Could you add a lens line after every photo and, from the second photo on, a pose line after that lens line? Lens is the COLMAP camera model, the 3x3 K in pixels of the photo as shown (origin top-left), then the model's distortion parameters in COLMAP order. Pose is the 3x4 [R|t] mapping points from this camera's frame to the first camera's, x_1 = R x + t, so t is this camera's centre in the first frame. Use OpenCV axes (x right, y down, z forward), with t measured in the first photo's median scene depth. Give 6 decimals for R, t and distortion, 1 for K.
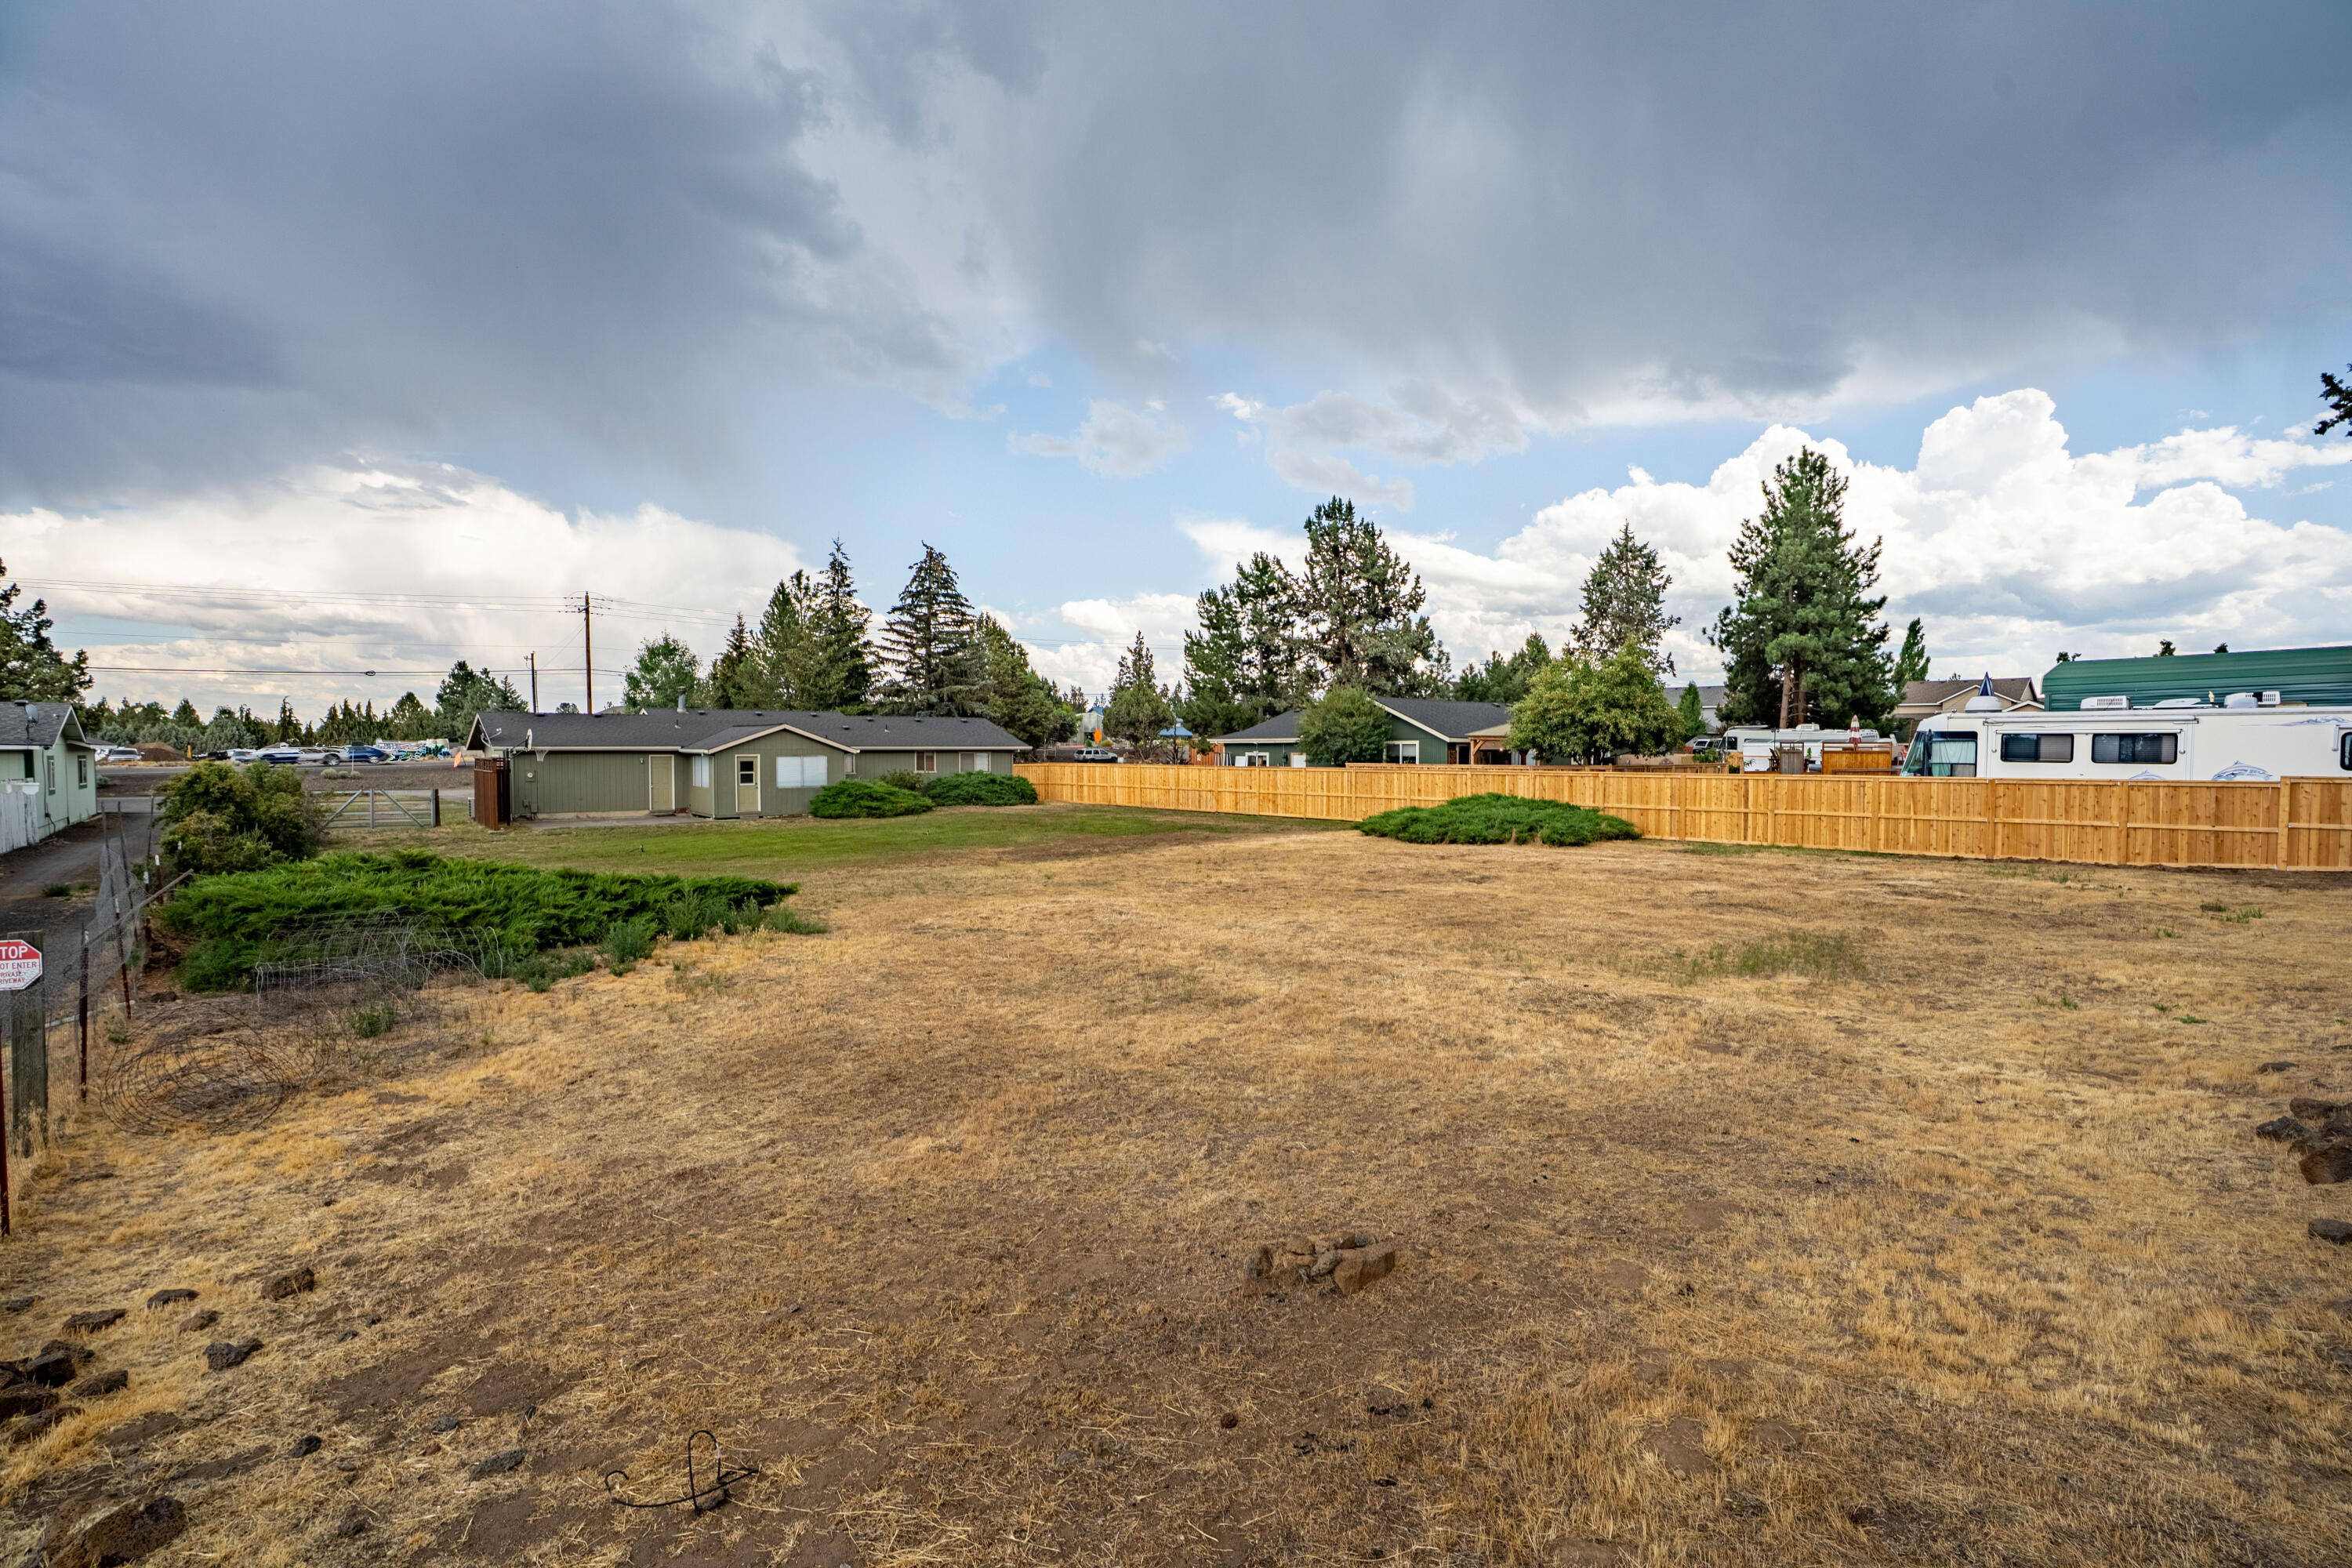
lens RADIAL K [[1118.8, 0, 1188.5], [0, 1118.8, 776.5], [0, 0, 1]] dist [-0.038973, 0.007552]
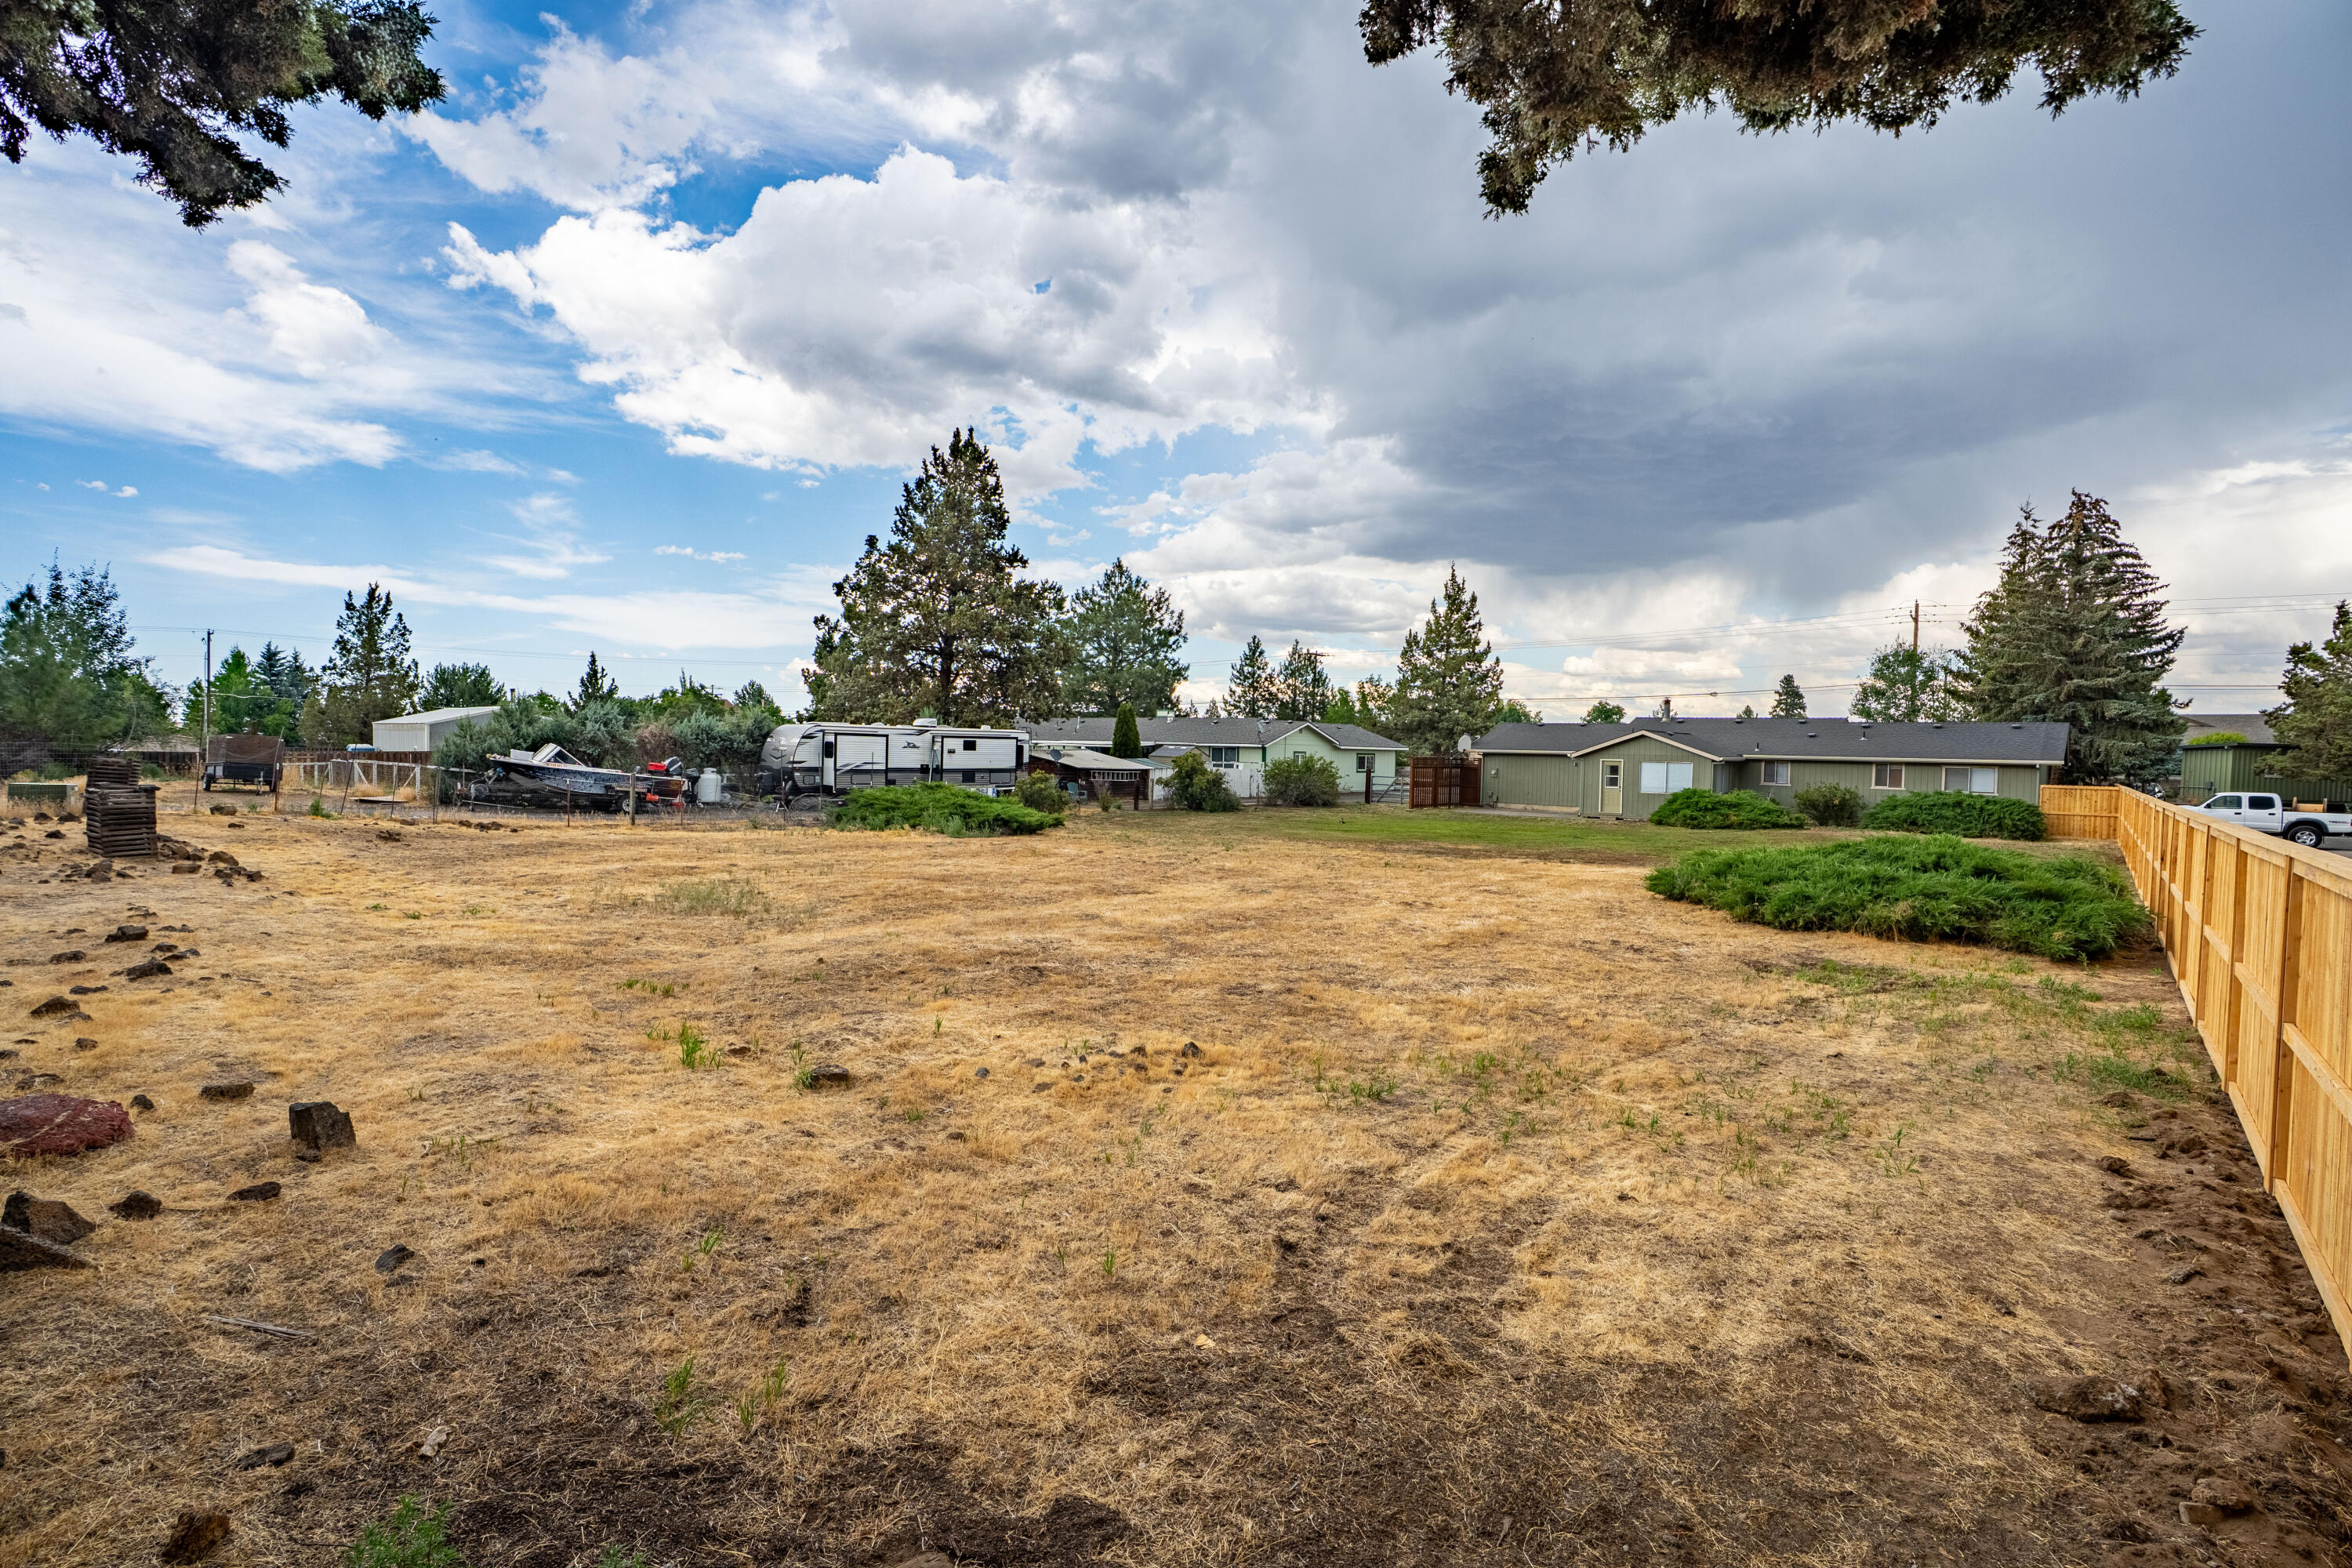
lens RADIAL K [[1118.8, 0, 1174.9], [0, 1118.8, 792.2], [0, 0, 1]] dist [-0.038973, 0.007552]
pose [[0.130698, 0.043105, -0.990485, 0.422819], [-0.048533, 0.998135, 0.037034, -0.005095], [0.990234, 0.043231, 0.132546, 0.314406]]
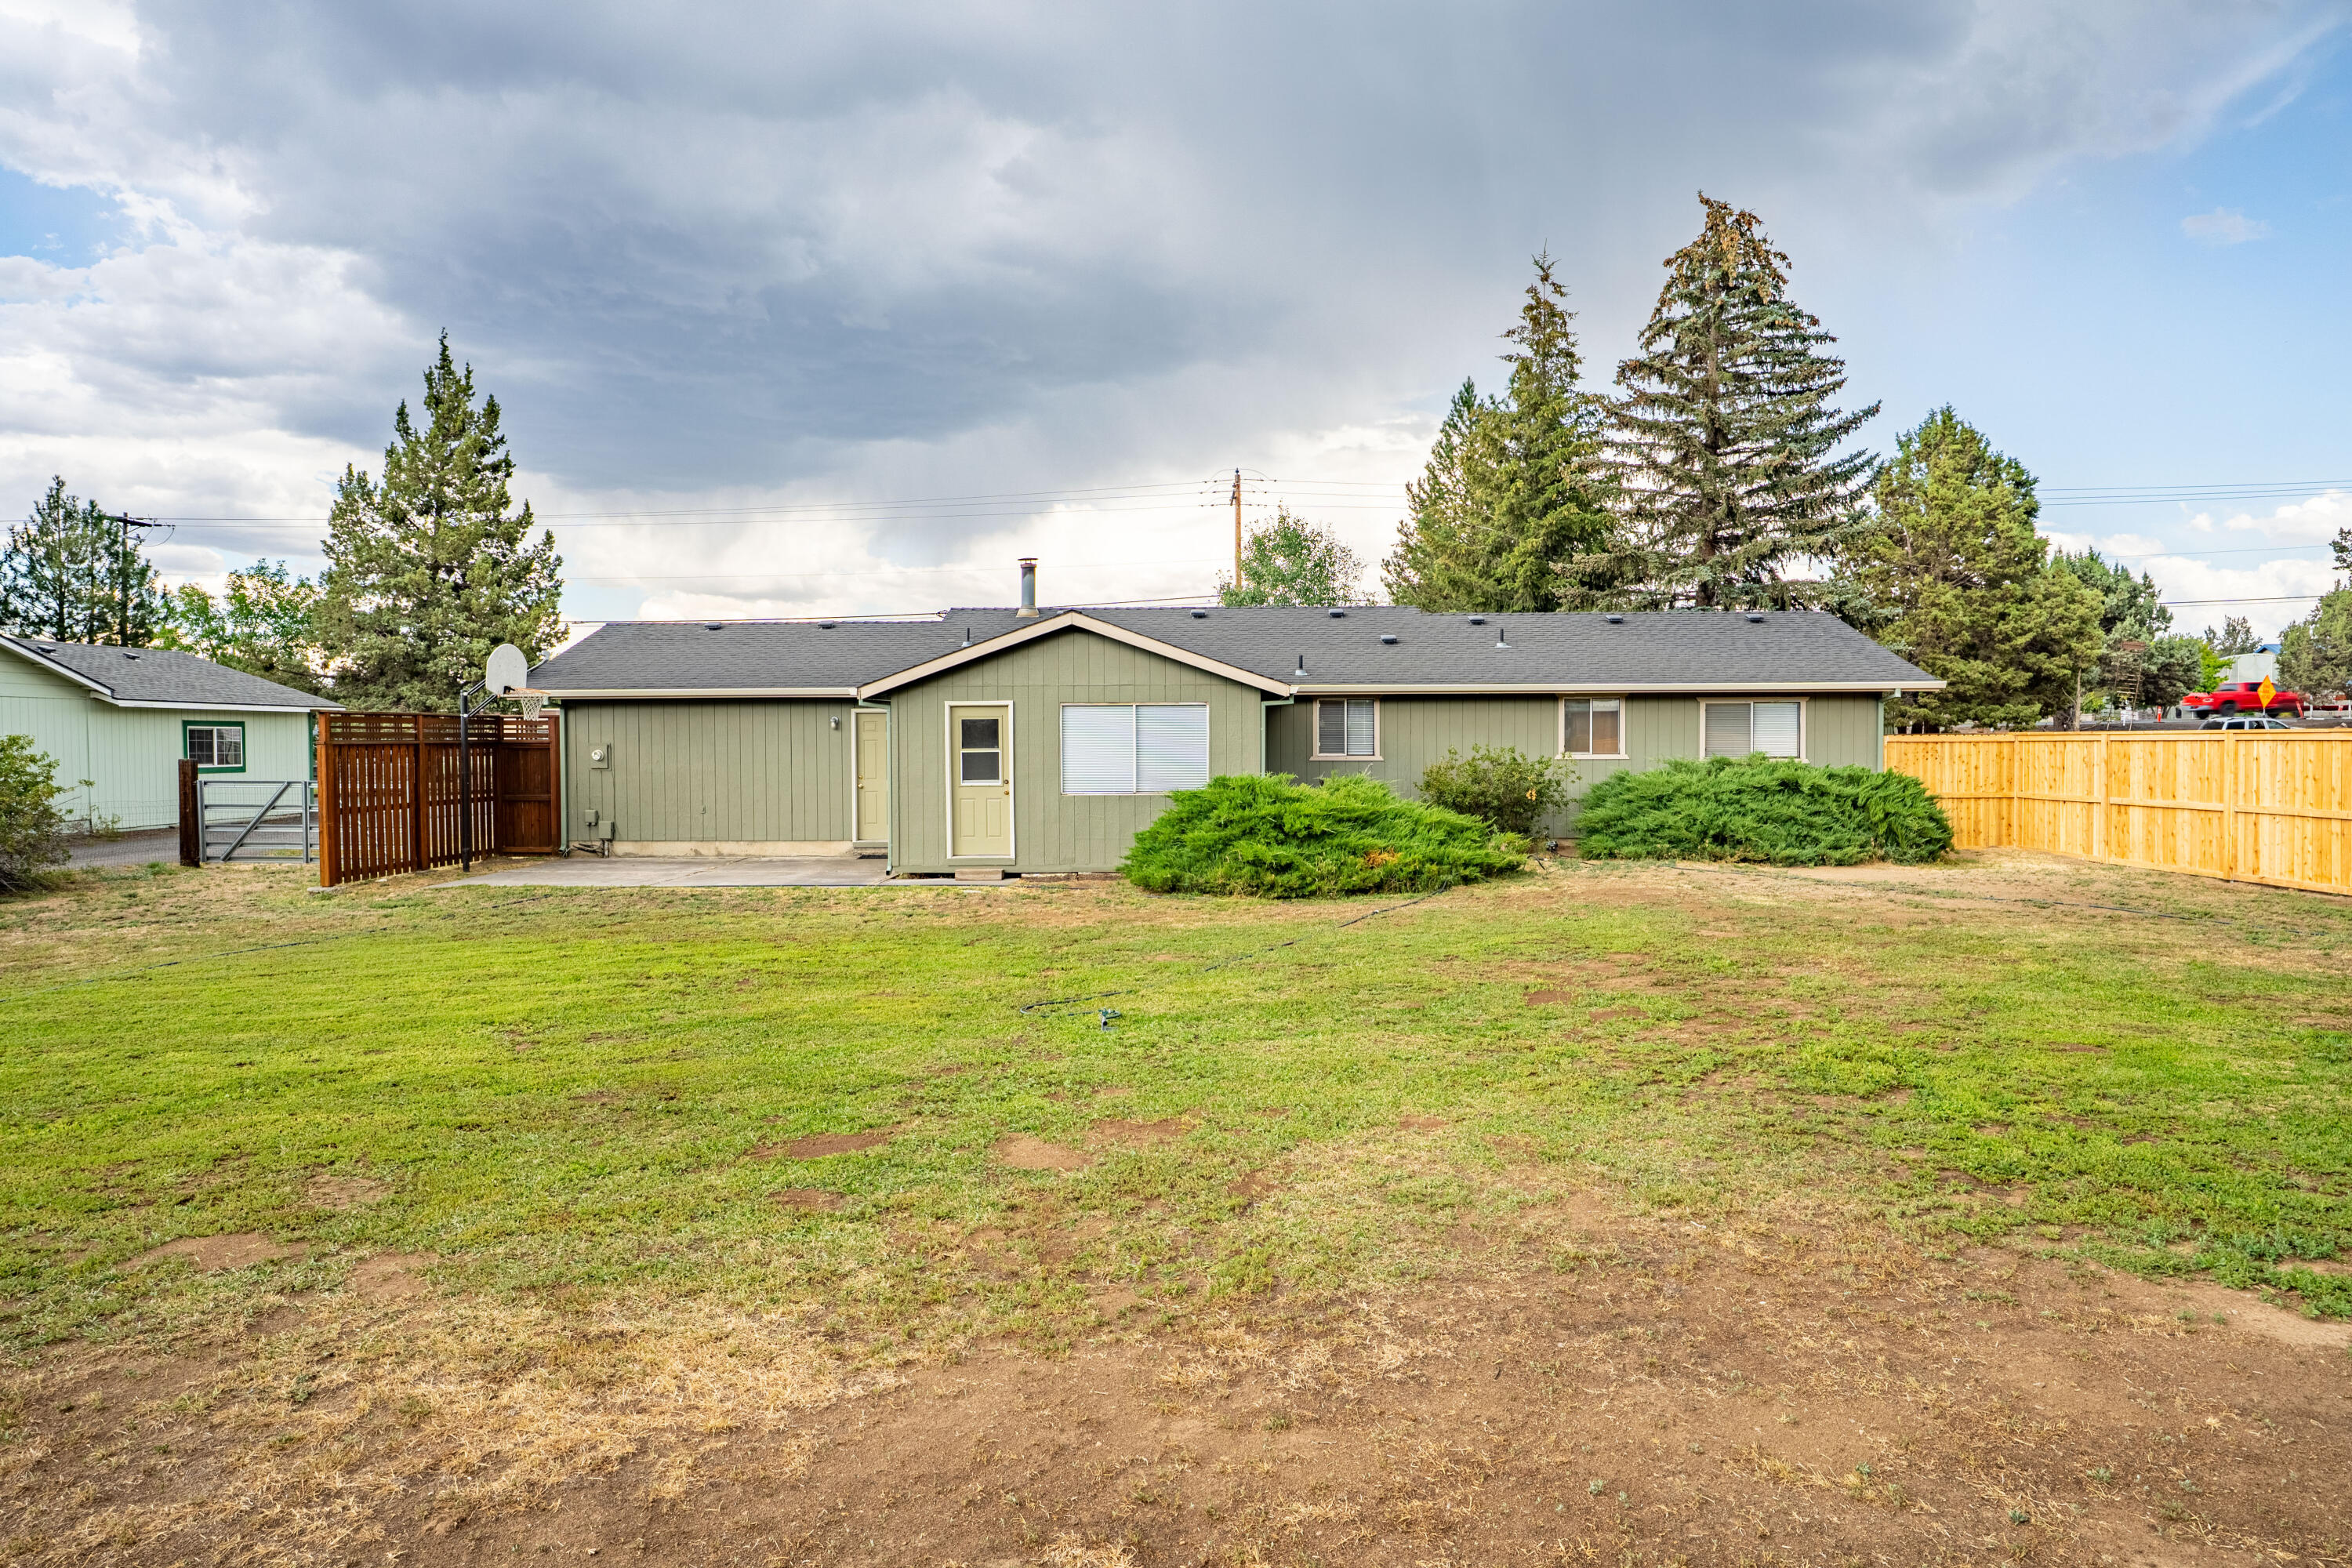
lens RADIAL K [[1467.4, 0, 1192.4], [0, 1467.4, 783.6], [0, 0, 1]] dist [-0.017518, 0.001327]
pose [[0.745531, 0.015762, -0.666284, -0.019110], [-0.012690, 0.999875, 0.009454, 0.001184], [0.666350, 0.001407, 0.745638, 0.485517]]
